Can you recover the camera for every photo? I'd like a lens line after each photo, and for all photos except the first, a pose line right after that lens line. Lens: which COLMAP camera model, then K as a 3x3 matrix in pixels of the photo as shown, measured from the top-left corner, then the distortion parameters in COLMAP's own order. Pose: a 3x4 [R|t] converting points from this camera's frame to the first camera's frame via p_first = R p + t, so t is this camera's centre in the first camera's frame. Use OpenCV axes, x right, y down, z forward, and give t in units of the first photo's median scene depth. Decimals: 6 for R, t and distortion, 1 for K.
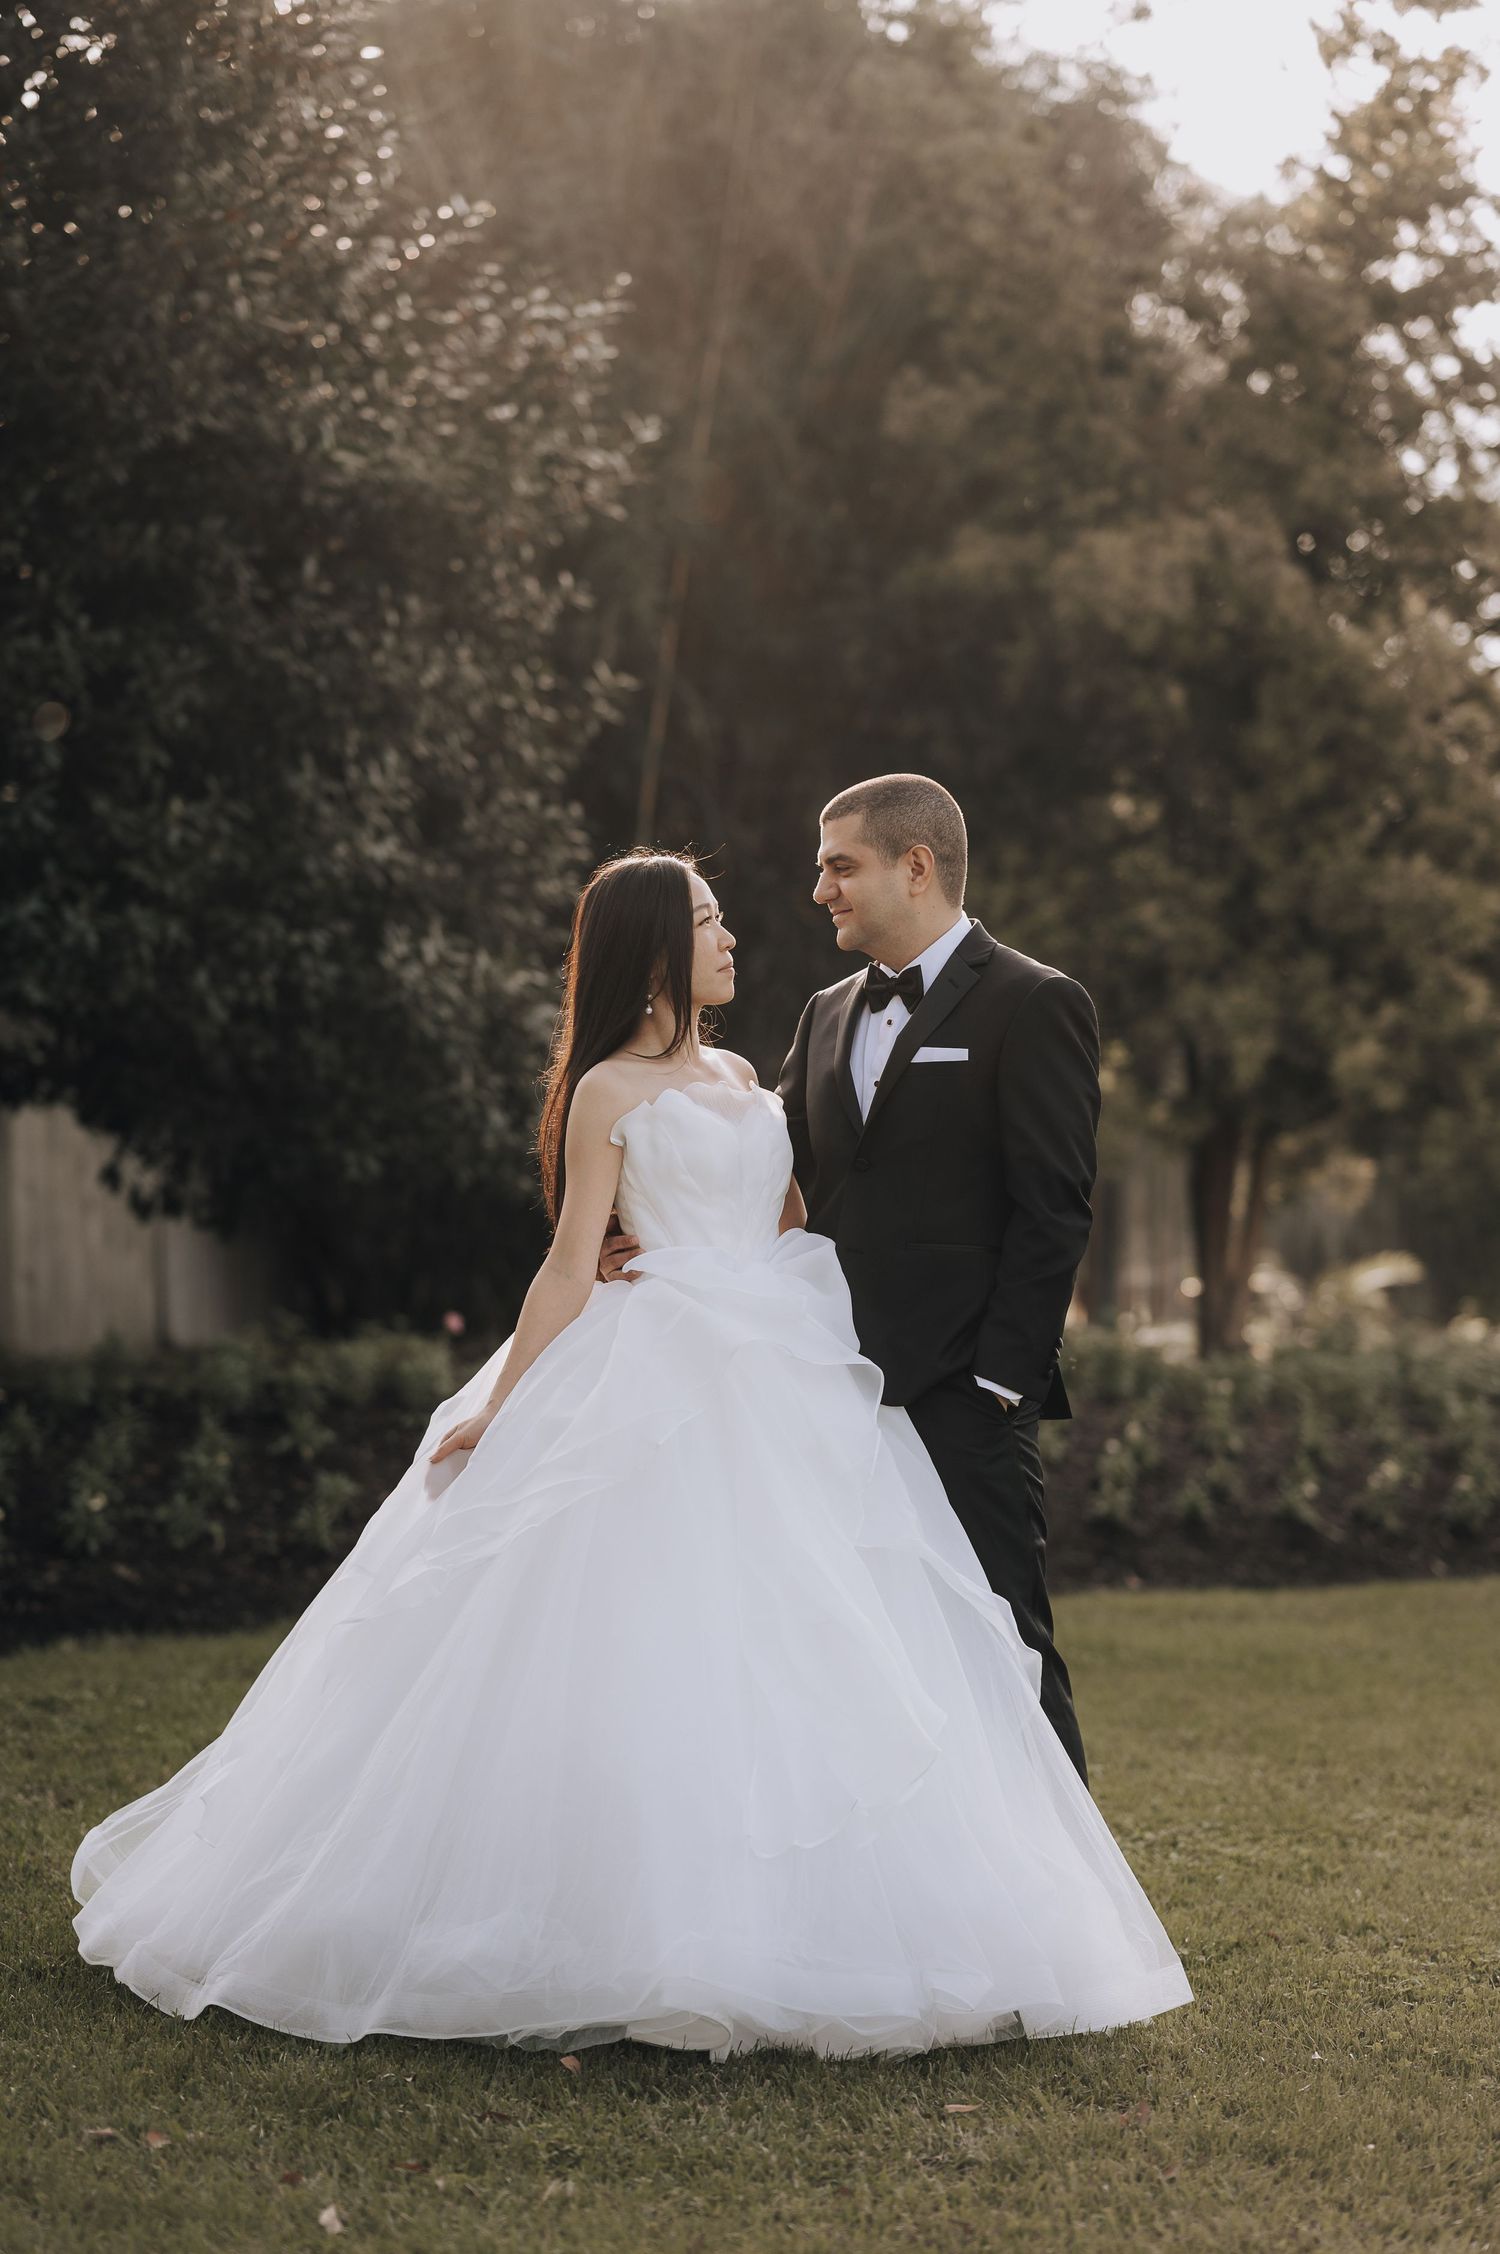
lens RADIAL K [[5438.9, 0, 749.0], [0, 5438.9, 1223.6], [0, 0, 1]] dist [-0.320487, 4.856279]
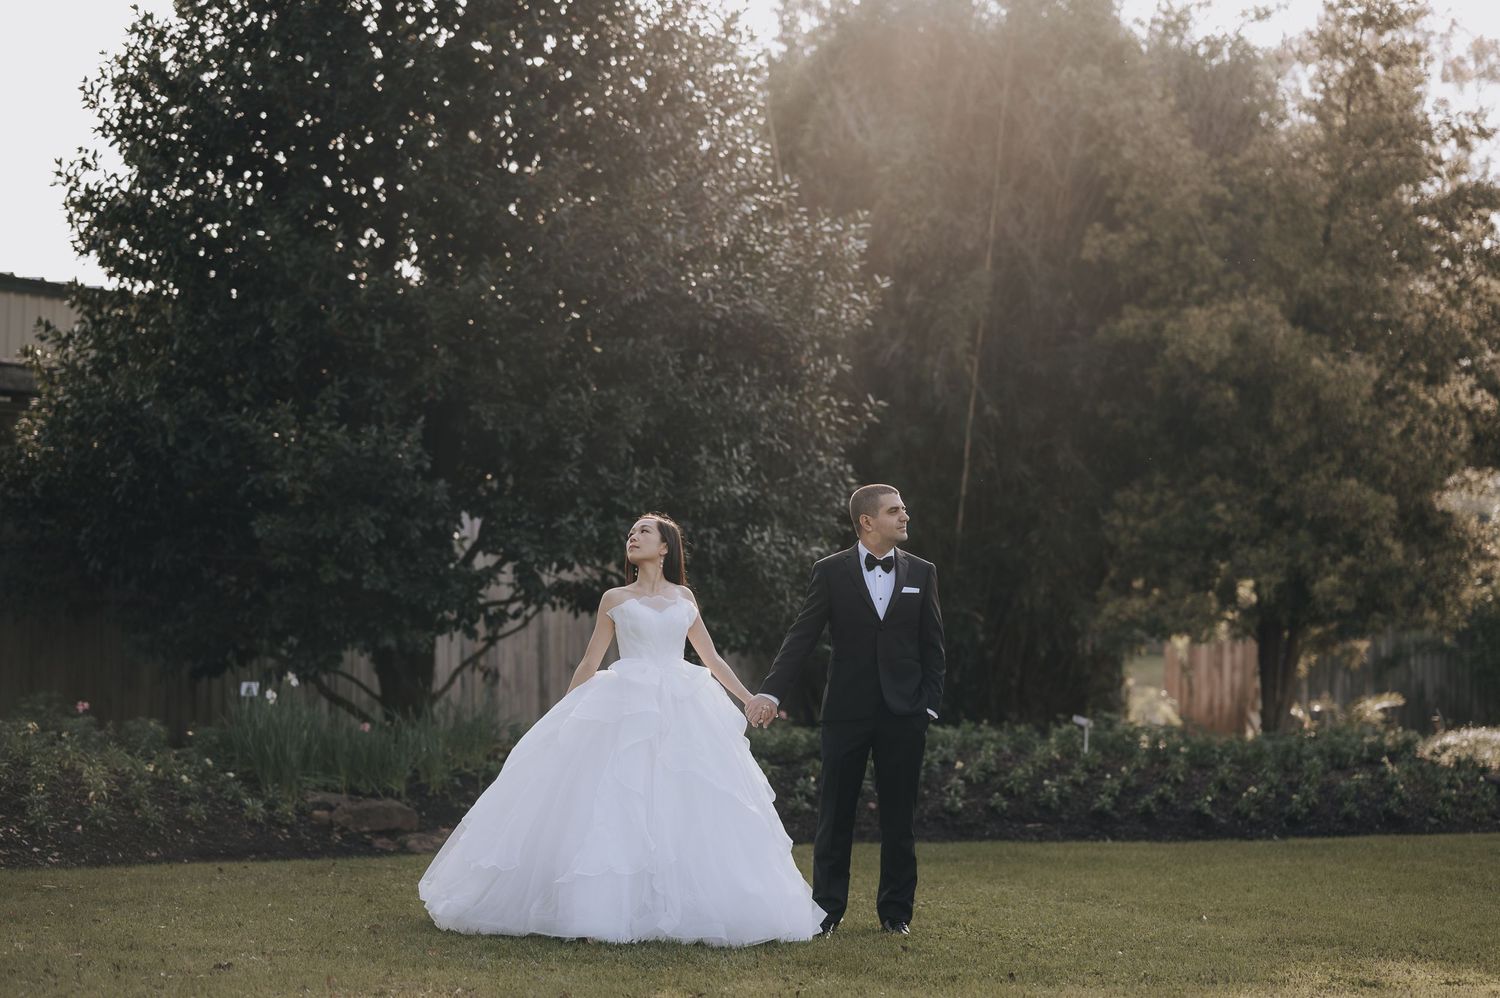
lens RADIAL K [[3609.9, 0, 750.0], [0, 3609.9, 499.0], [0, 0, 1]] dist [0.026179, -0.363778]
pose [[0.987889, -0.009645, -0.154863, 0.144508], [0.001112, 0.998481, -0.055092, 0.011594], [0.155159, 0.054252, 0.986399, -0.364050]]
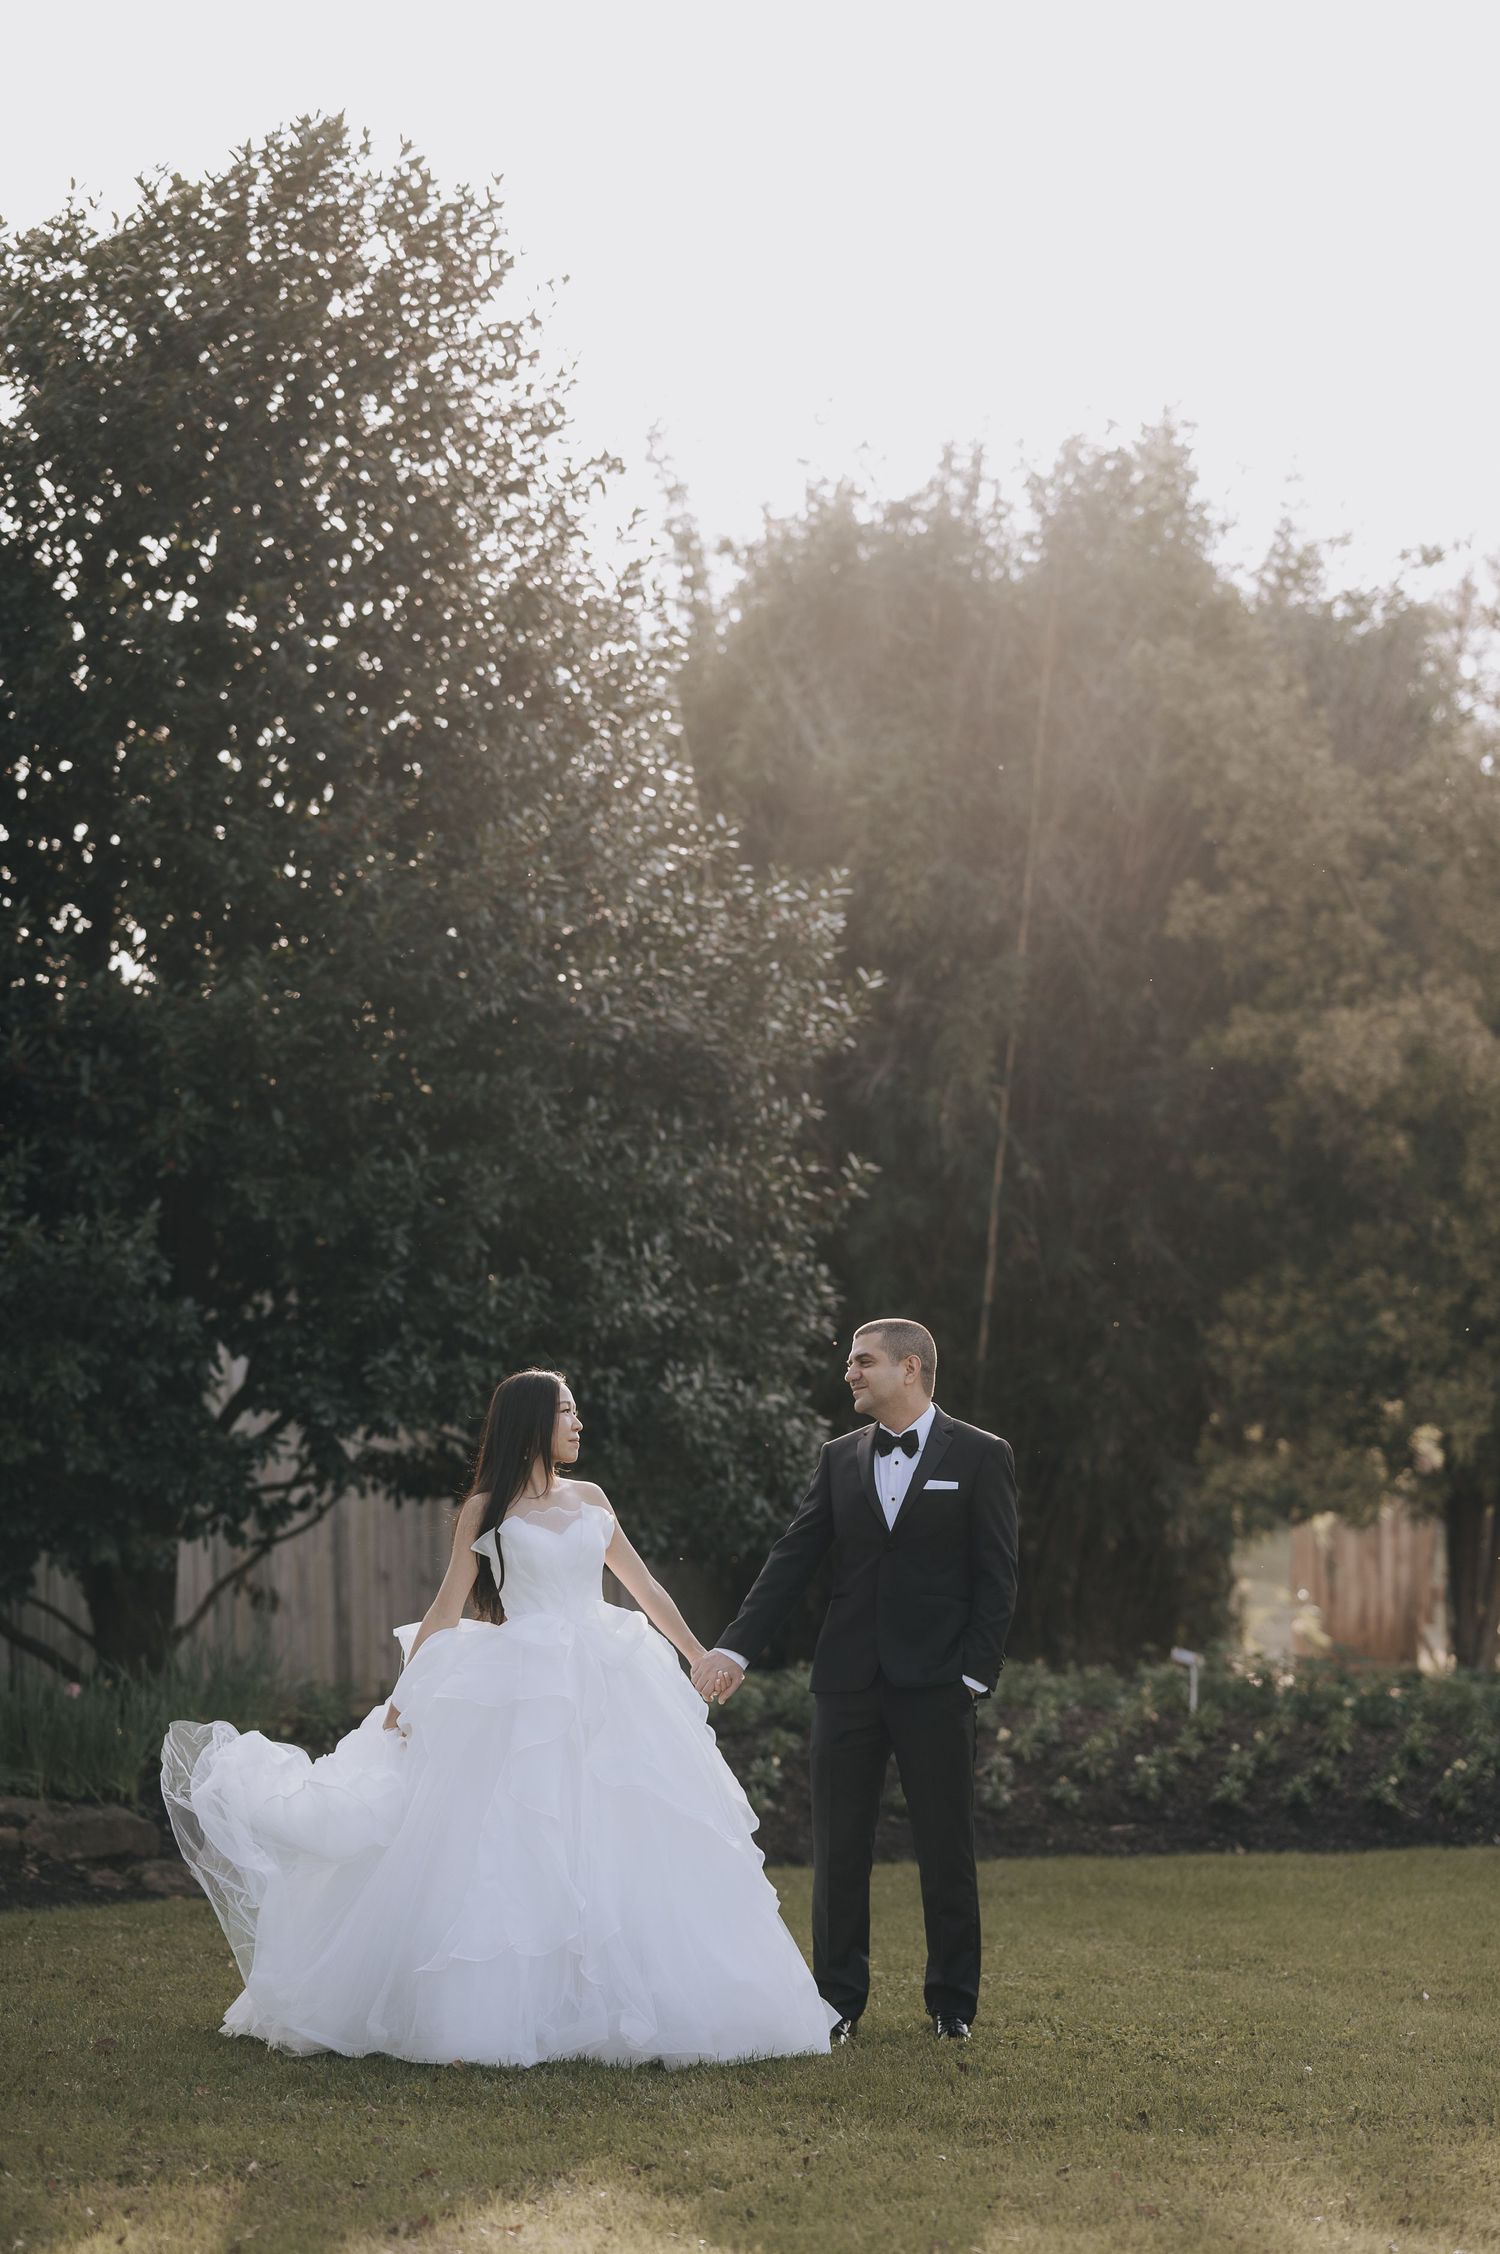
lens RADIAL K [[5424.4, 0, 721.1], [0, 5424.4, 1175.3], [0, 0, 1]] dist [0.026179, -0.363778]
pose [[0.990318, -0.024986, -0.136549, 0.125651], [0.014753, 0.997041, -0.075444, 0.000536], [0.138030, 0.072699, 0.987756, -0.315091]]
